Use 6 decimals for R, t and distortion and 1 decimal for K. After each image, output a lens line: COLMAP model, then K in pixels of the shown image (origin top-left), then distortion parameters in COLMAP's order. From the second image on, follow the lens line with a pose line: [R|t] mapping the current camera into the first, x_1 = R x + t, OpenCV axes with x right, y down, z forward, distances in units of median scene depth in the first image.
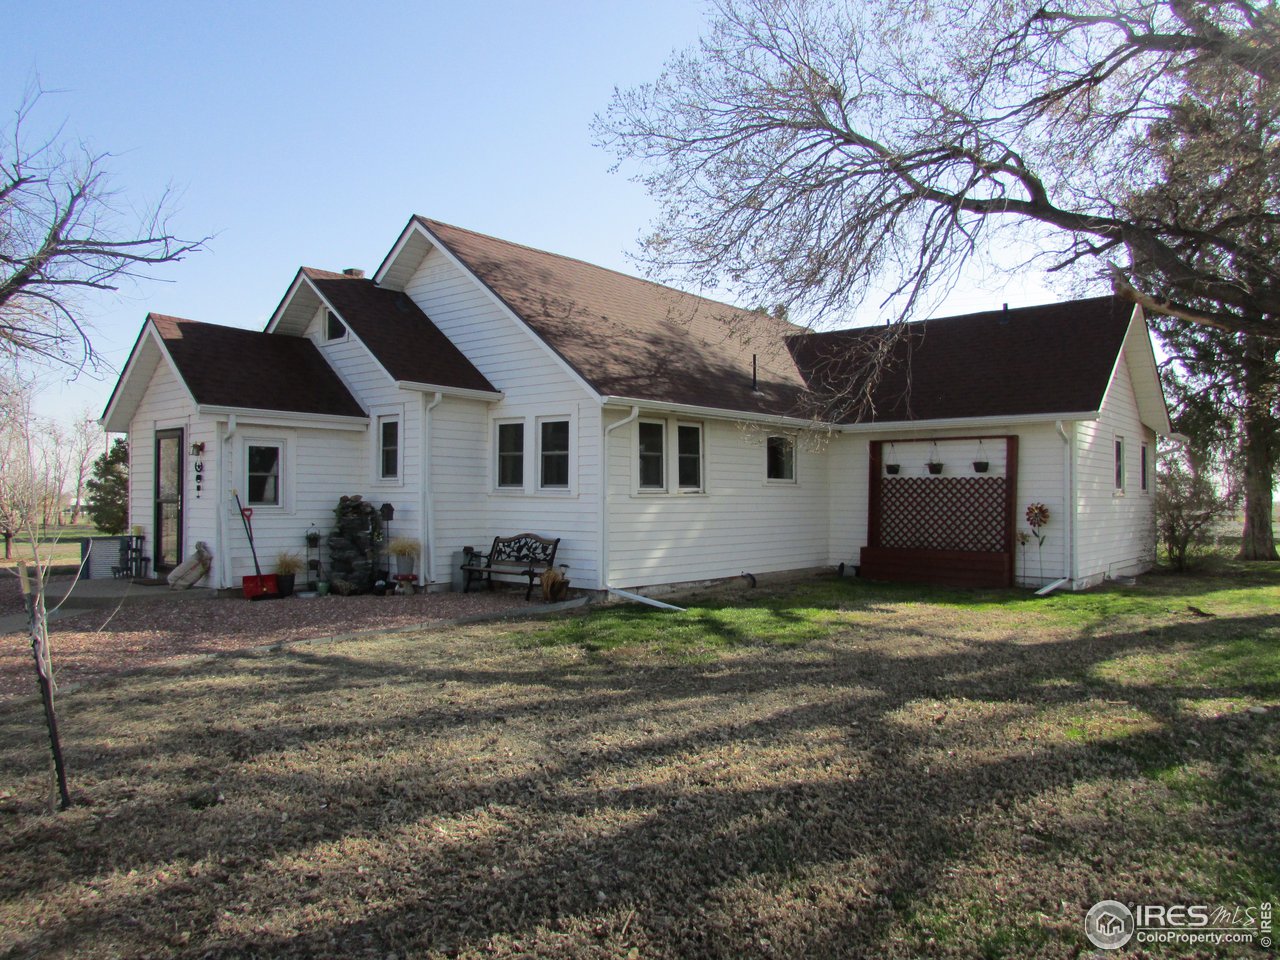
lens RADIAL K [[909.7, 0, 638.7], [0, 909.7, 481.3], [0, 0, 1]] dist [-0.044124, 0.019100]
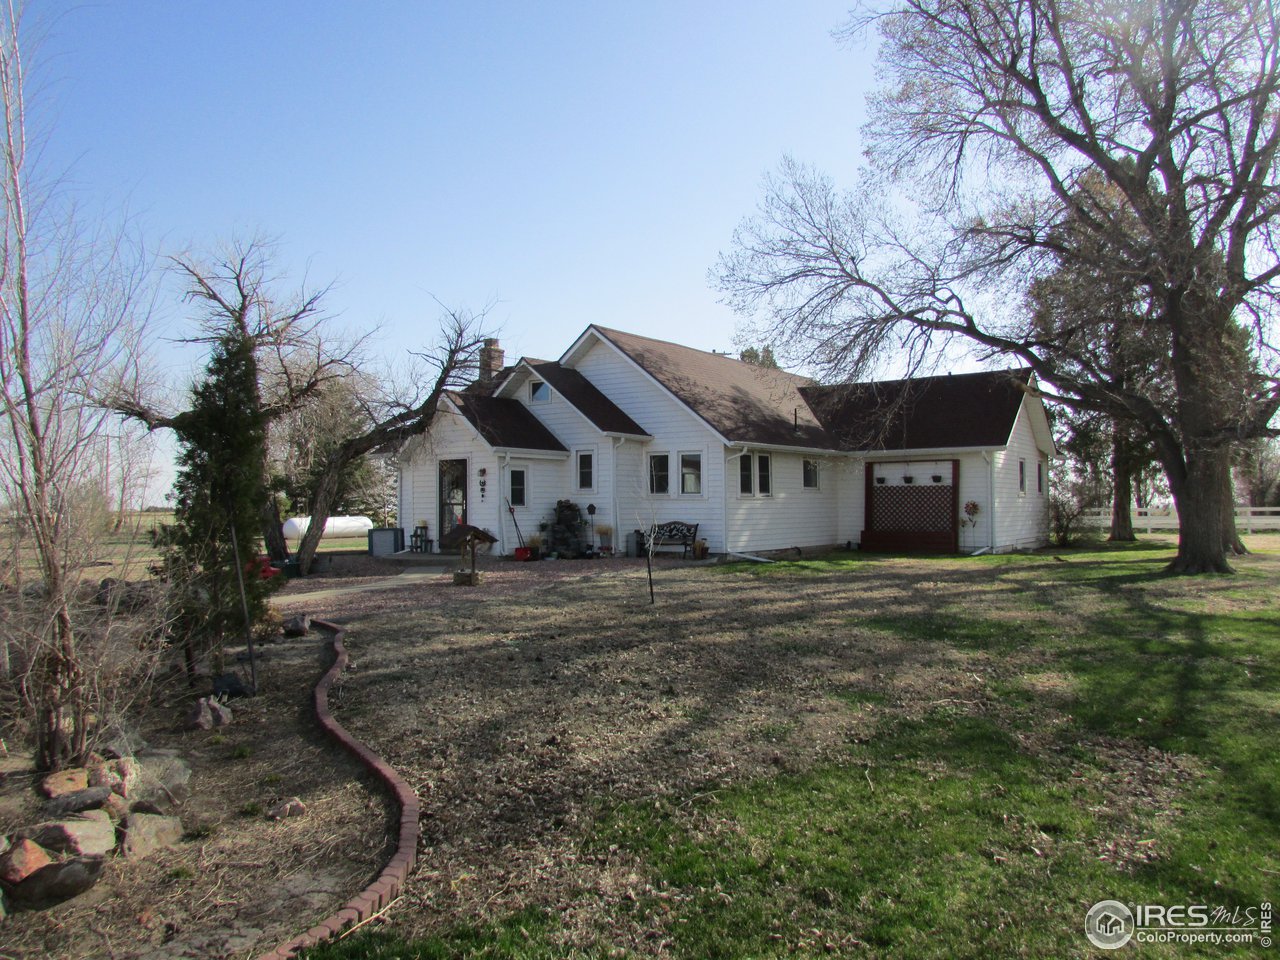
lens RADIAL K [[909.7, 0, 641.2], [0, 909.7, 480.5], [0, 0, 1]] dist [-0.044124, 0.019100]
pose [[0.997647, -0.007026, 0.068197, -0.280846], [0.007674, 0.999928, -0.009246, -0.002595], [-0.068128, 0.009747, 0.997629, -0.626615]]
